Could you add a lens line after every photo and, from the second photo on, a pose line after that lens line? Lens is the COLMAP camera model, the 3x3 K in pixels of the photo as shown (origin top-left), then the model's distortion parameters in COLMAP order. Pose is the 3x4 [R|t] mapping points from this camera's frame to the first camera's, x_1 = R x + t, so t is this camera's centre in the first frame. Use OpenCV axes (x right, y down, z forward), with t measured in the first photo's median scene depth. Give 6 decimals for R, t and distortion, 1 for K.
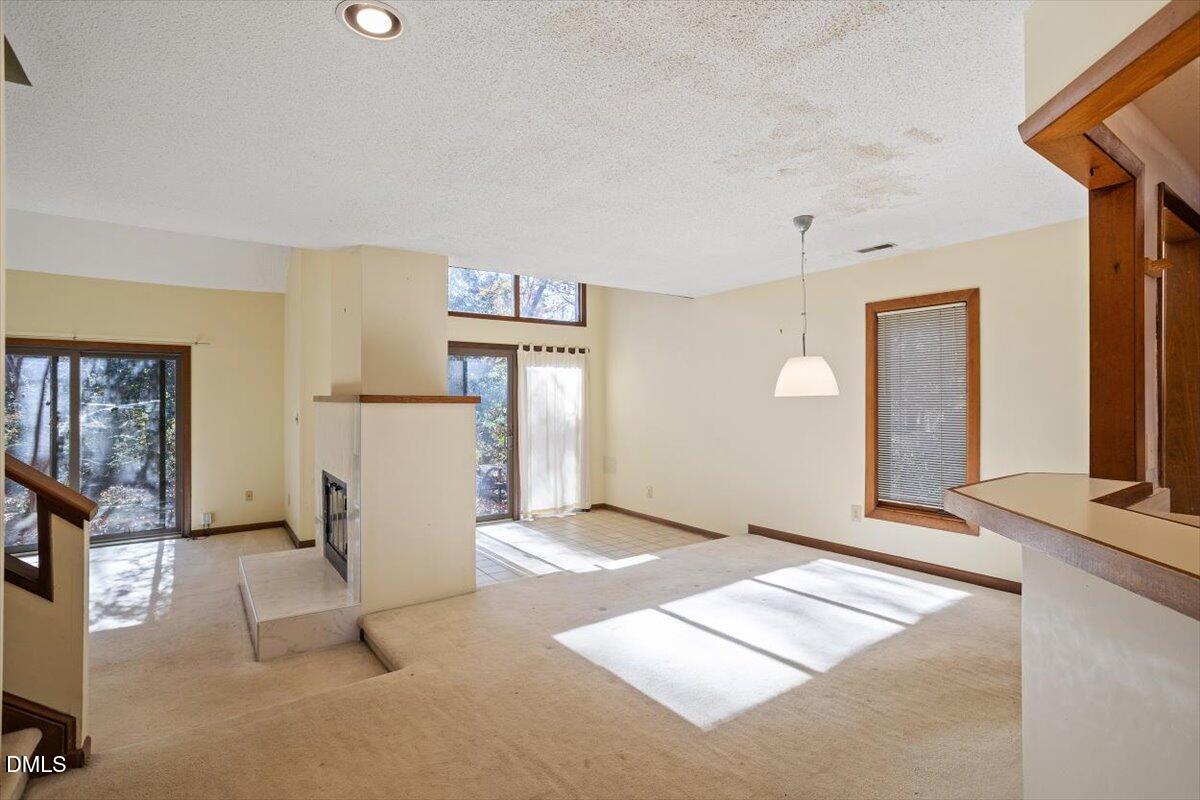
lens RADIAL K [[592.4, 0, 603.5], [0, 592.4, 397.0], [0, 0, 1]] dist [0.000933, 0.001051]
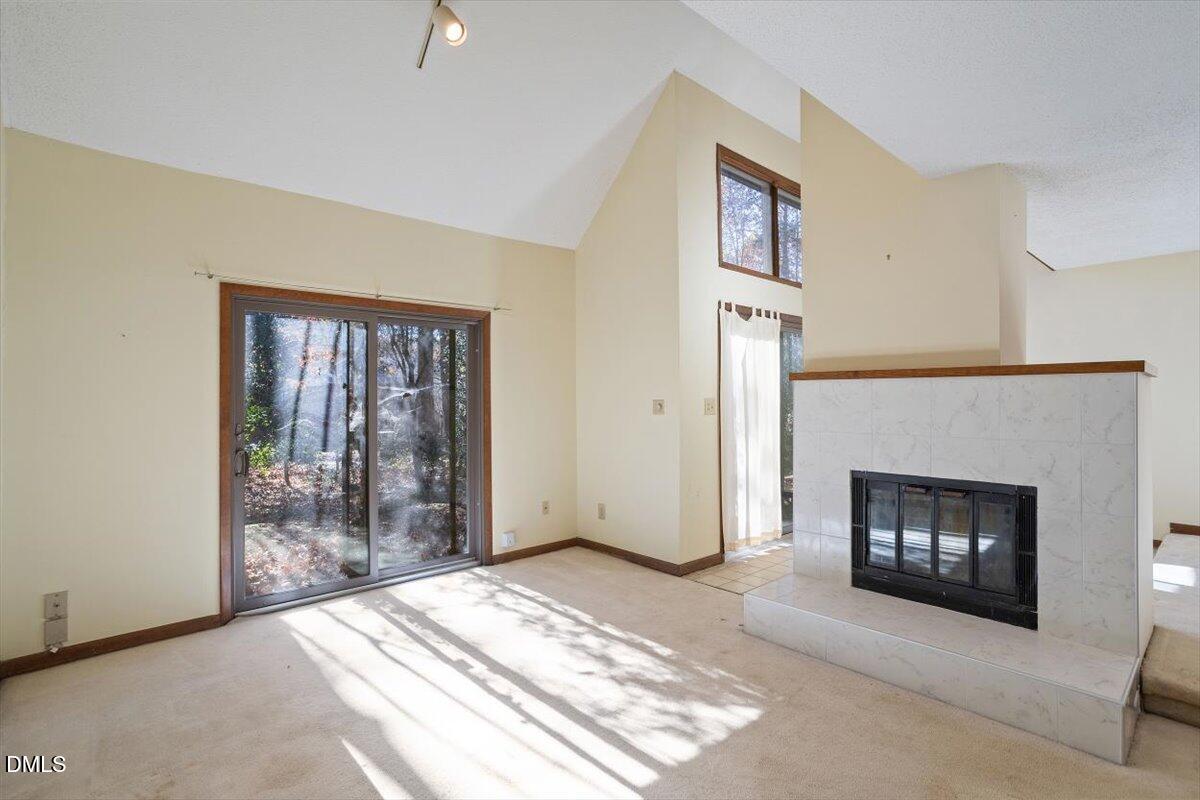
lens RADIAL K [[573.3, 0, 602.8], [0, 573.3, 392.4], [0, 0, 1]] dist [-0.032994, 0.000879]
pose [[0.992504, -0.001336, 0.122206, -0.687860], [0.002032, 0.999982, -0.005570, 0.022289], [-0.122196, 0.005777, 0.992489, 0.272342]]
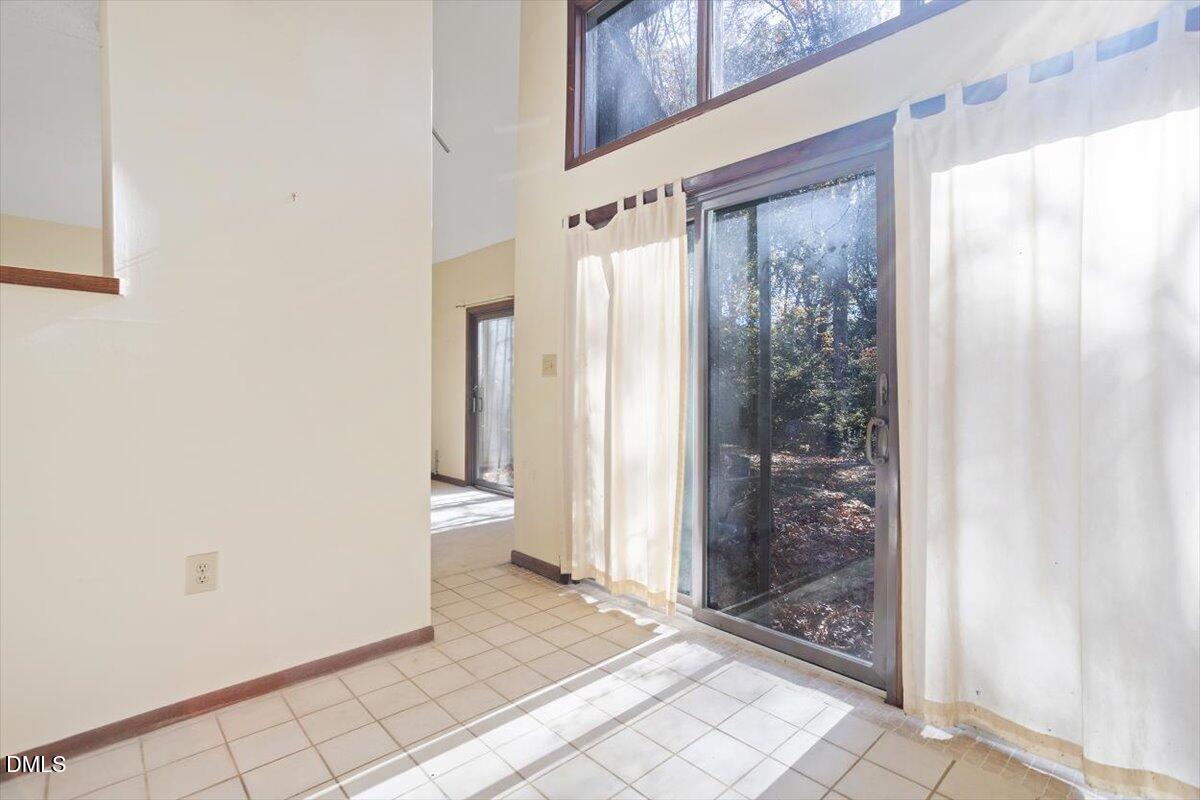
lens RADIAL K [[573.3, 0, 602.8], [0, 573.3, 392.4], [0, 0, 1]] dist [-0.032994, 0.000879]
pose [[0.136291, 0.008697, -0.990631, 0.138662], [-0.005314, 0.999953, 0.008048, 0.059943], [0.990655, 0.004167, 0.136331, 0.998763]]
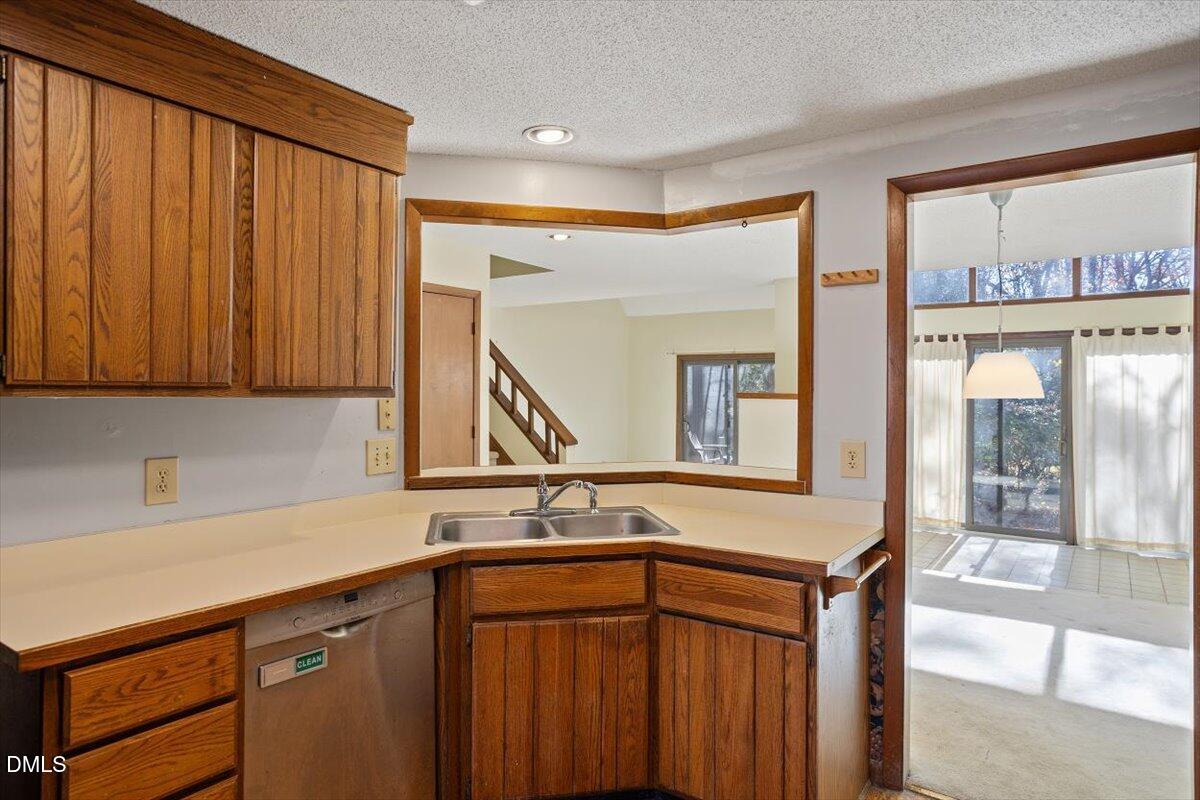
lens RADIAL K [[728.2, 0, 600.0], [0, 728.2, 400.0], [0, 0, 1]] dist [0.001686, 0.000546]
pose [[0.329273, 0.018590, -0.944052, 0.715913], [-0.002632, 0.999820, 0.018770, -0.011719], [0.944231, -0.003695, 0.329263, 0.075709]]
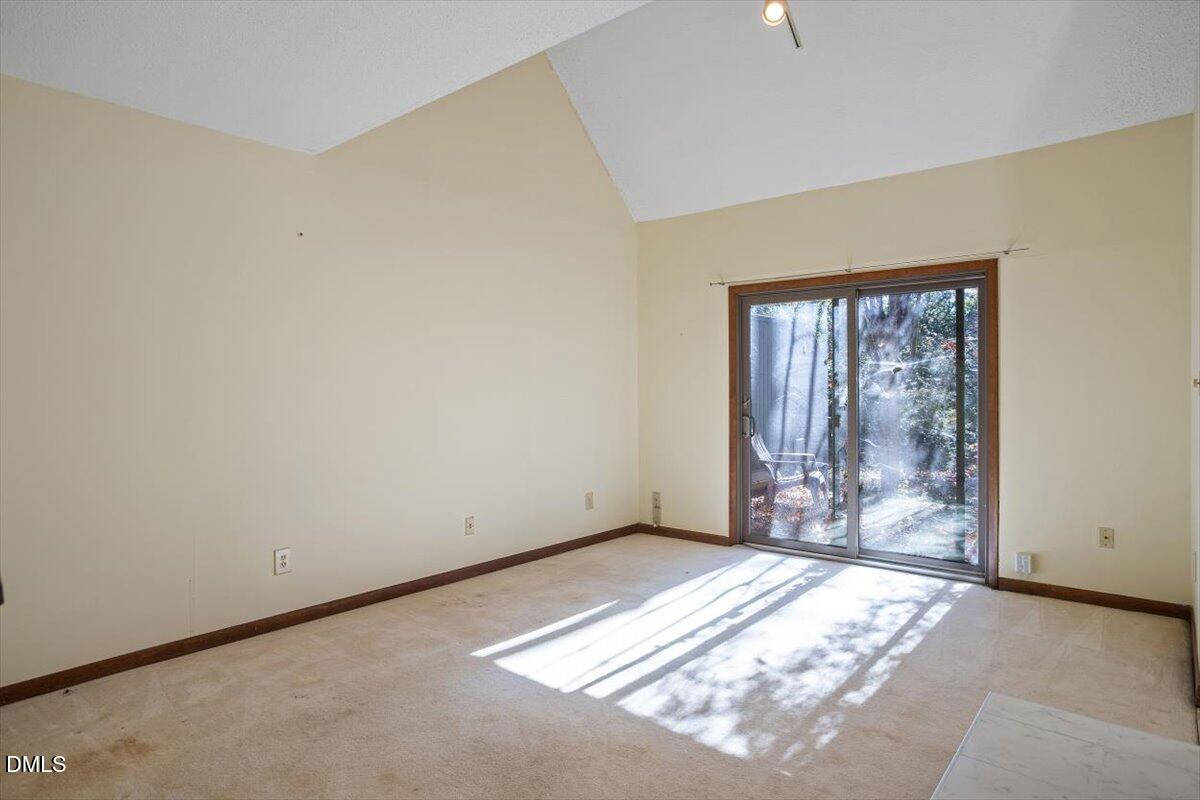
lens RADIAL K [[678.6, 0, 602.7], [0, 678.6, 394.9], [0, 0, 1]] dist [-0.014847, 0.000624]
pose [[0.258756, 0.016034, -0.965810, -0.169833], [0.012422, 0.999724, 0.019925, 0.030836], [0.965863, -0.017153, 0.258485, 0.487667]]
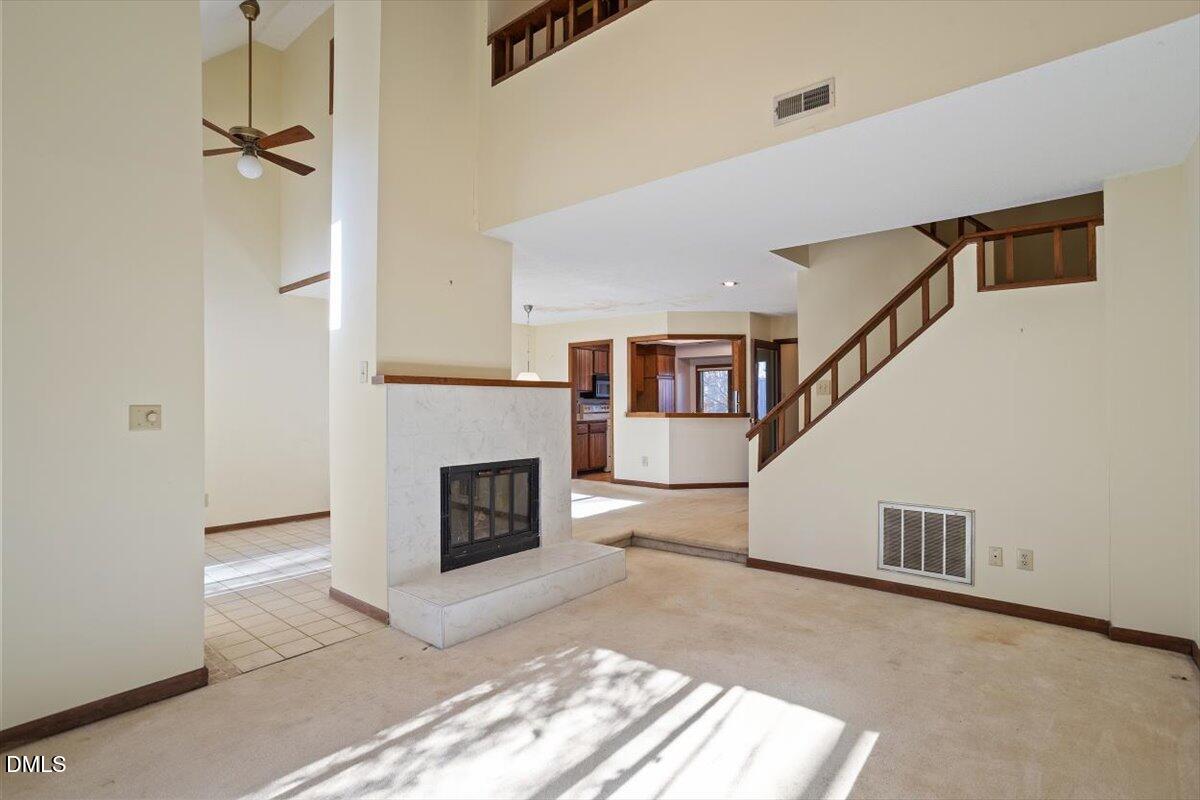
lens RADIAL K [[573.3, 0, 602.8], [0, 573.3, 392.4], [0, 0, 1]] dist [-0.032994, 0.000879]
pose [[-0.269516, 0.026109, 0.962642, -1.027755], [0.003761, 0.999653, -0.026059, 0.031581], [-0.962989, -0.003403, -0.269520, 0.800550]]
